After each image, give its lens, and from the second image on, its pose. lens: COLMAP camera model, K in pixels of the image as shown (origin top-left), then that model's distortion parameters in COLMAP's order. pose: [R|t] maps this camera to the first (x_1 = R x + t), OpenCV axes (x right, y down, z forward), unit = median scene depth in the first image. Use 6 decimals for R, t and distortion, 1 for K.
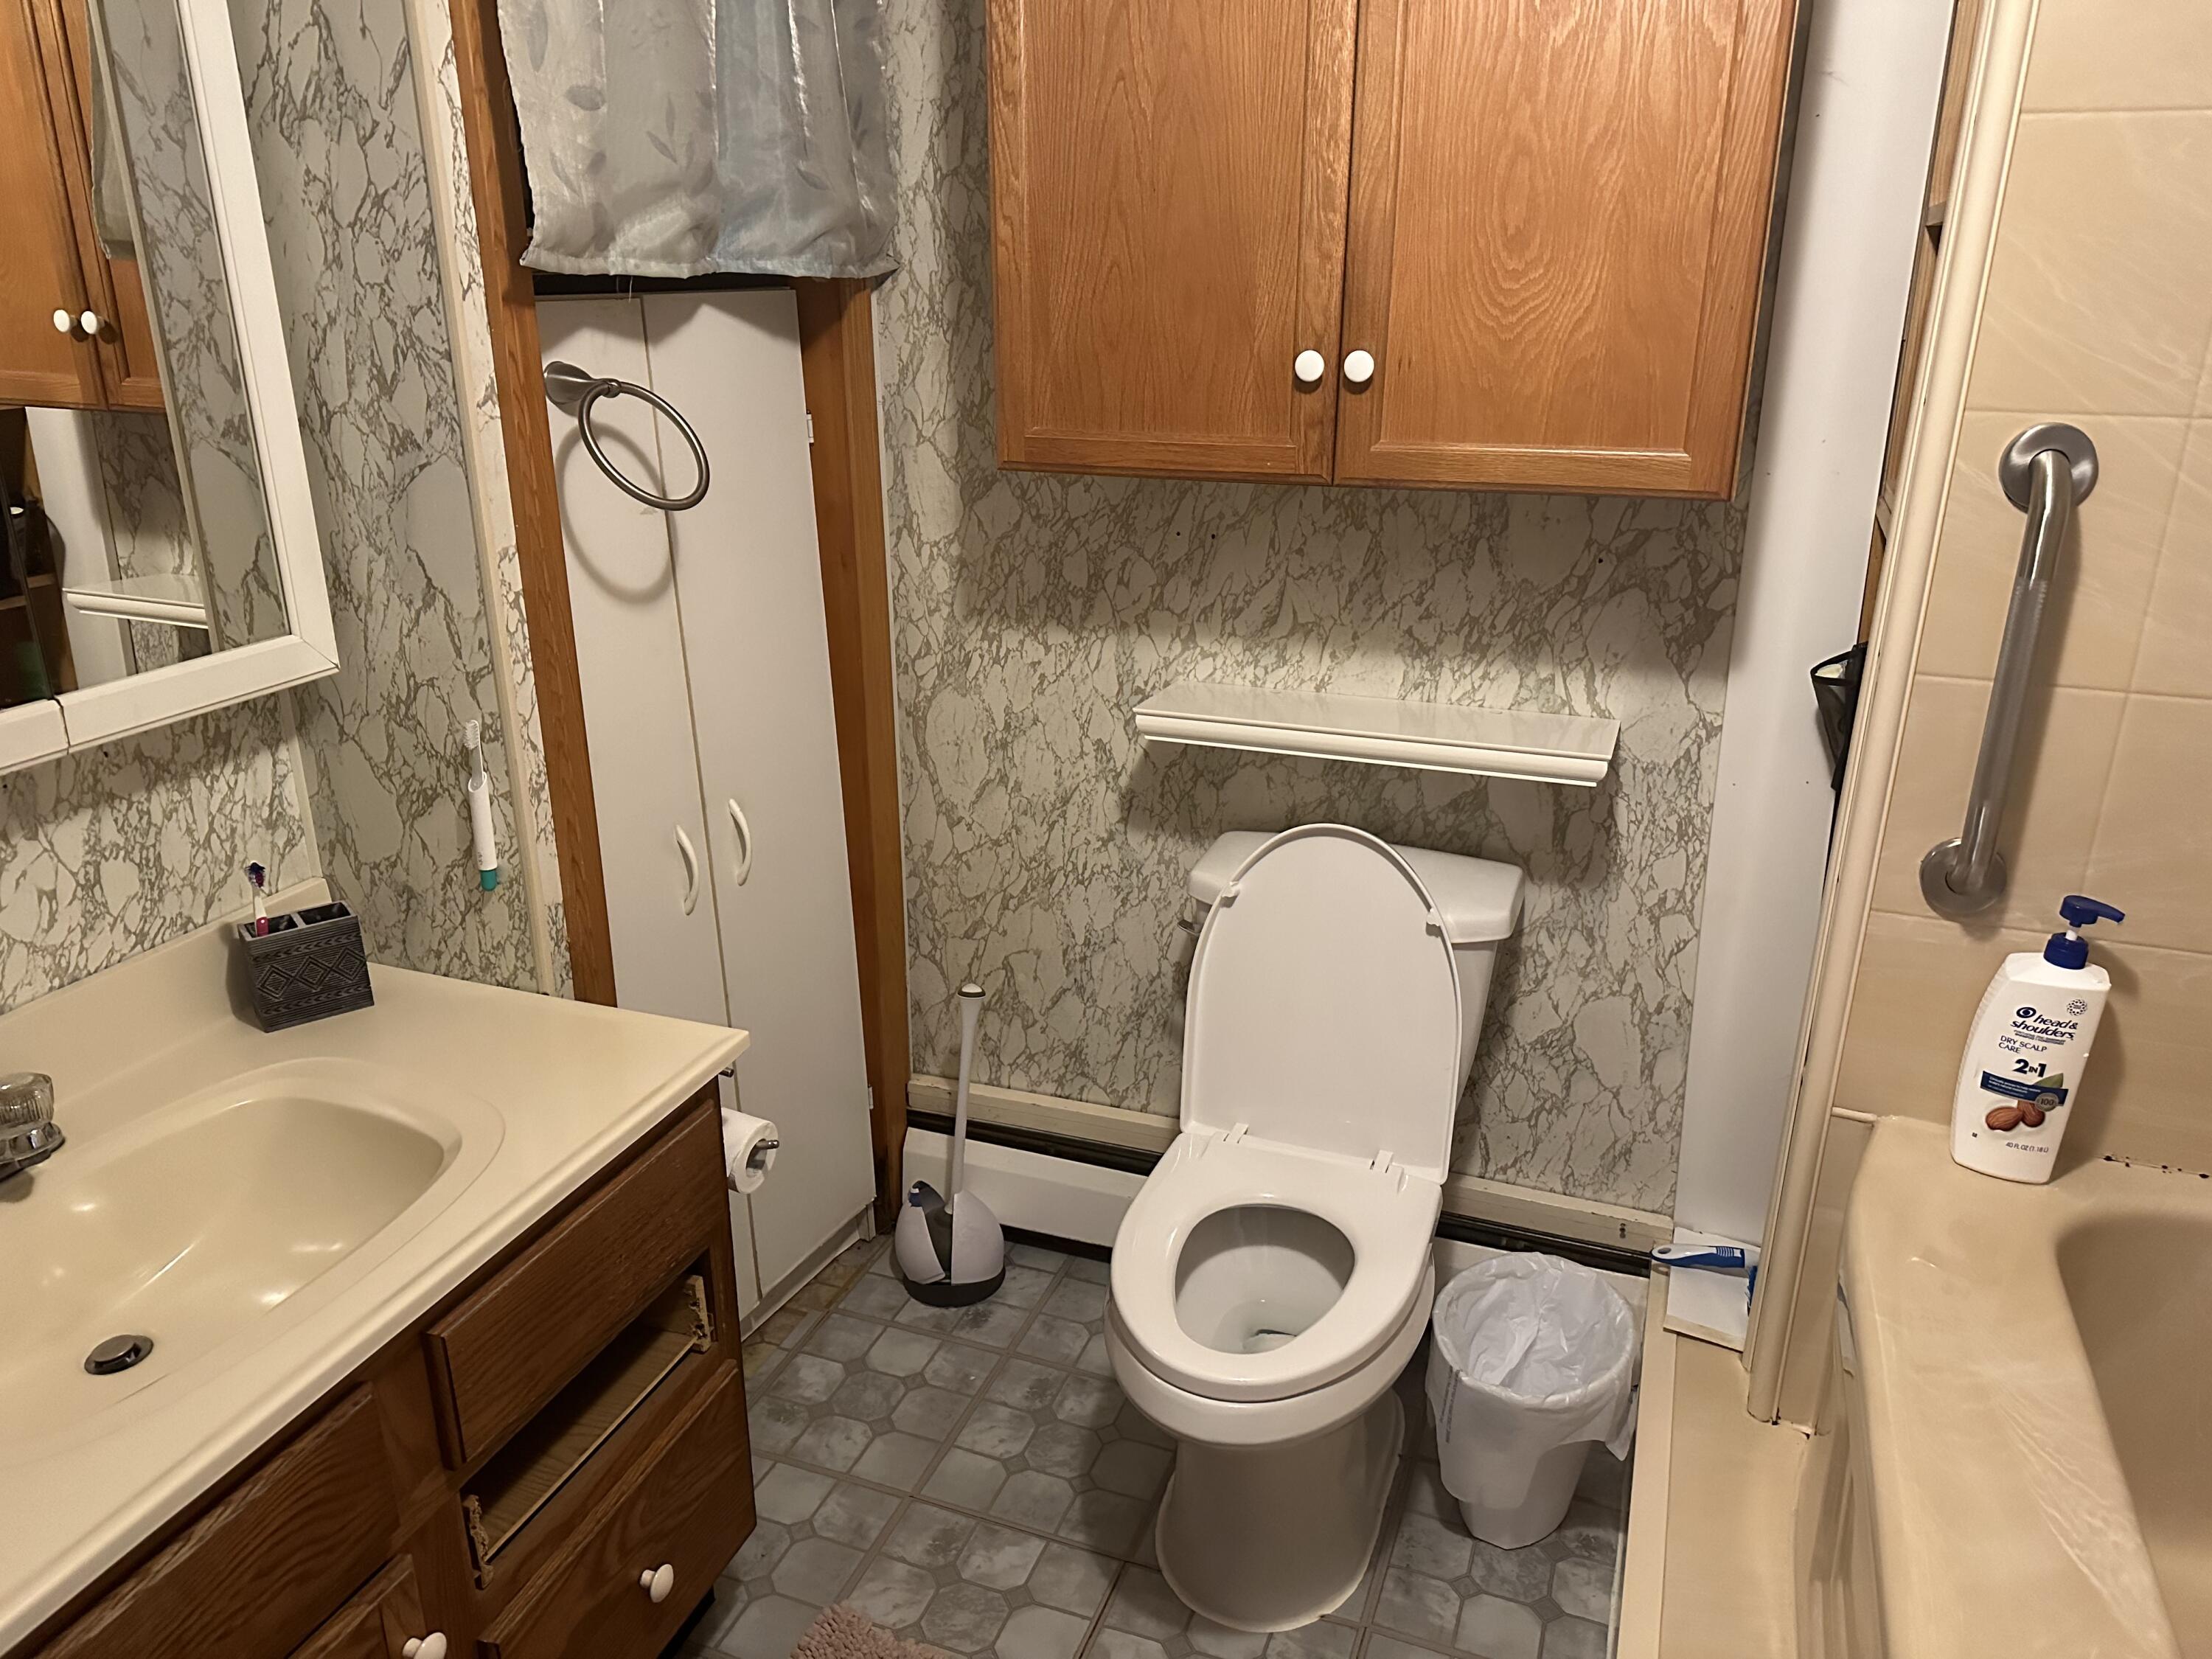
lens RADIAL K [[1538.1, 0, 1106.0], [0, 1538.1, 829.5], [0, 0, 1]] dist [0.003414, -0.002957]
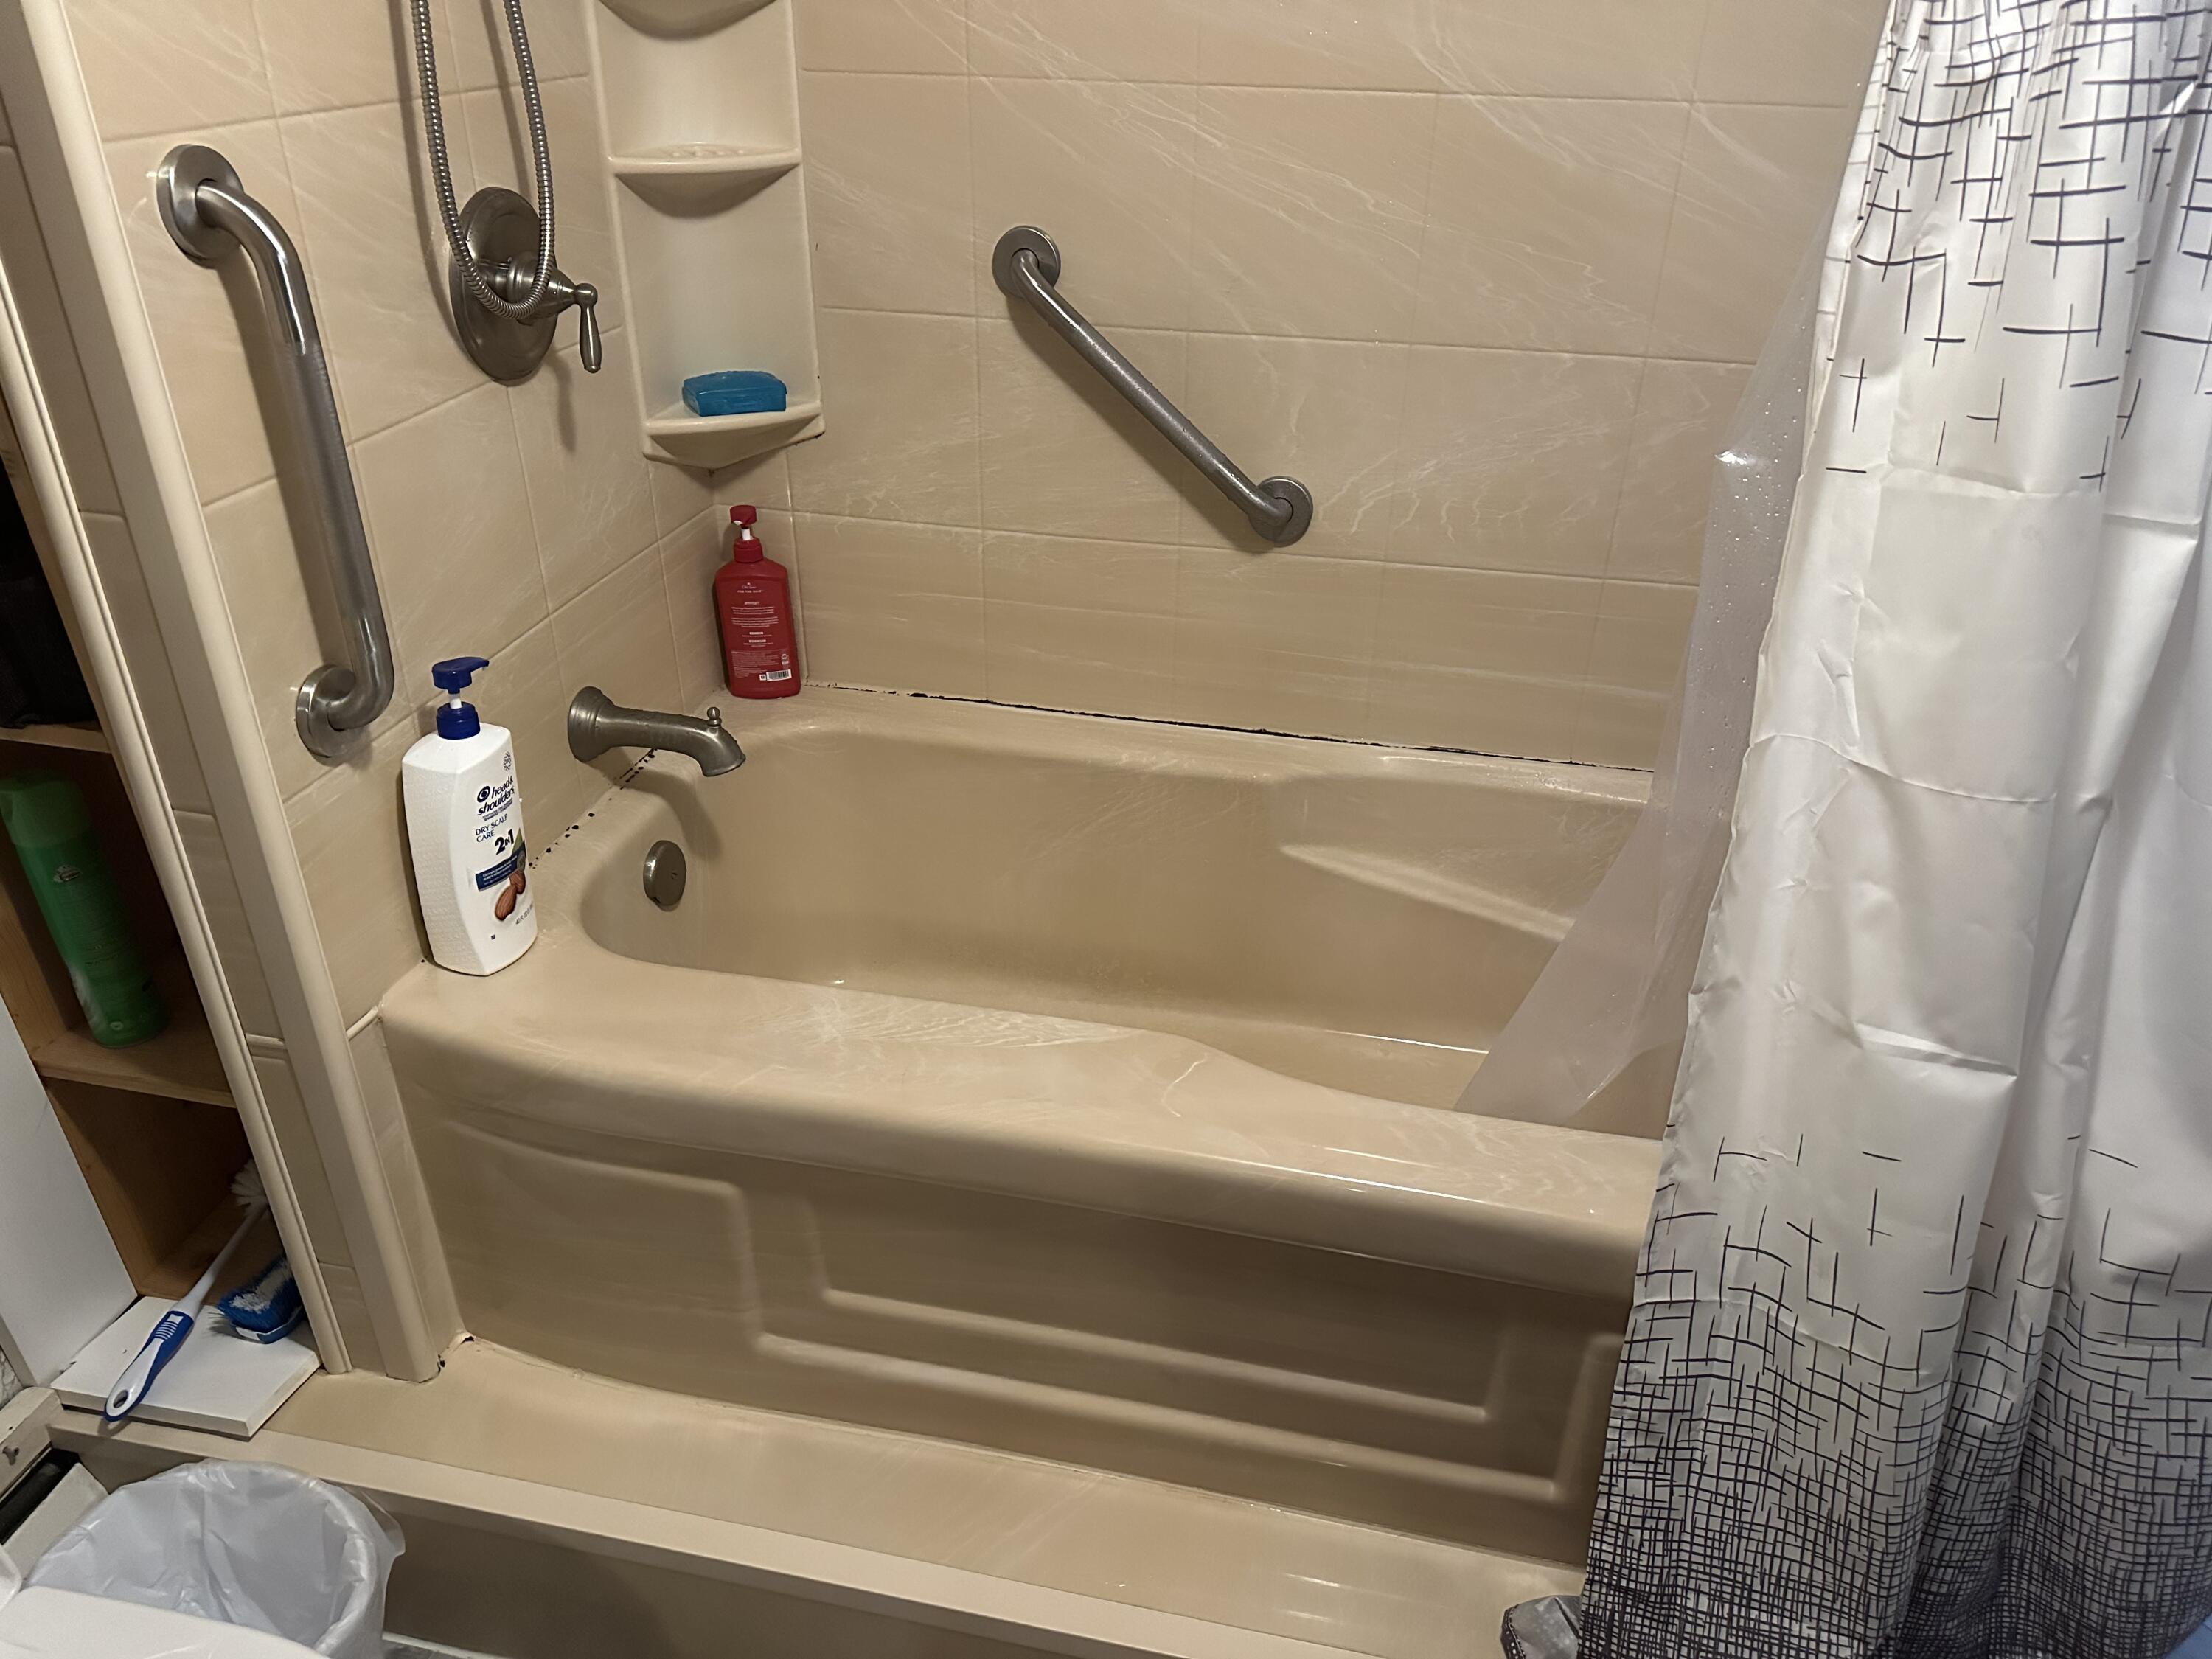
lens RADIAL K [[1538.1, 0, 1106.0], [0, 1538.1, 829.5], [0, 0, 1]] dist [0.003414, -0.002957]
pose [[-0.153170, -0.480991, 0.863242, -0.278867], [0.328986, 0.798900, 0.503515, -0.210747], [-0.931830, 0.361118, 0.035872, 0.621372]]
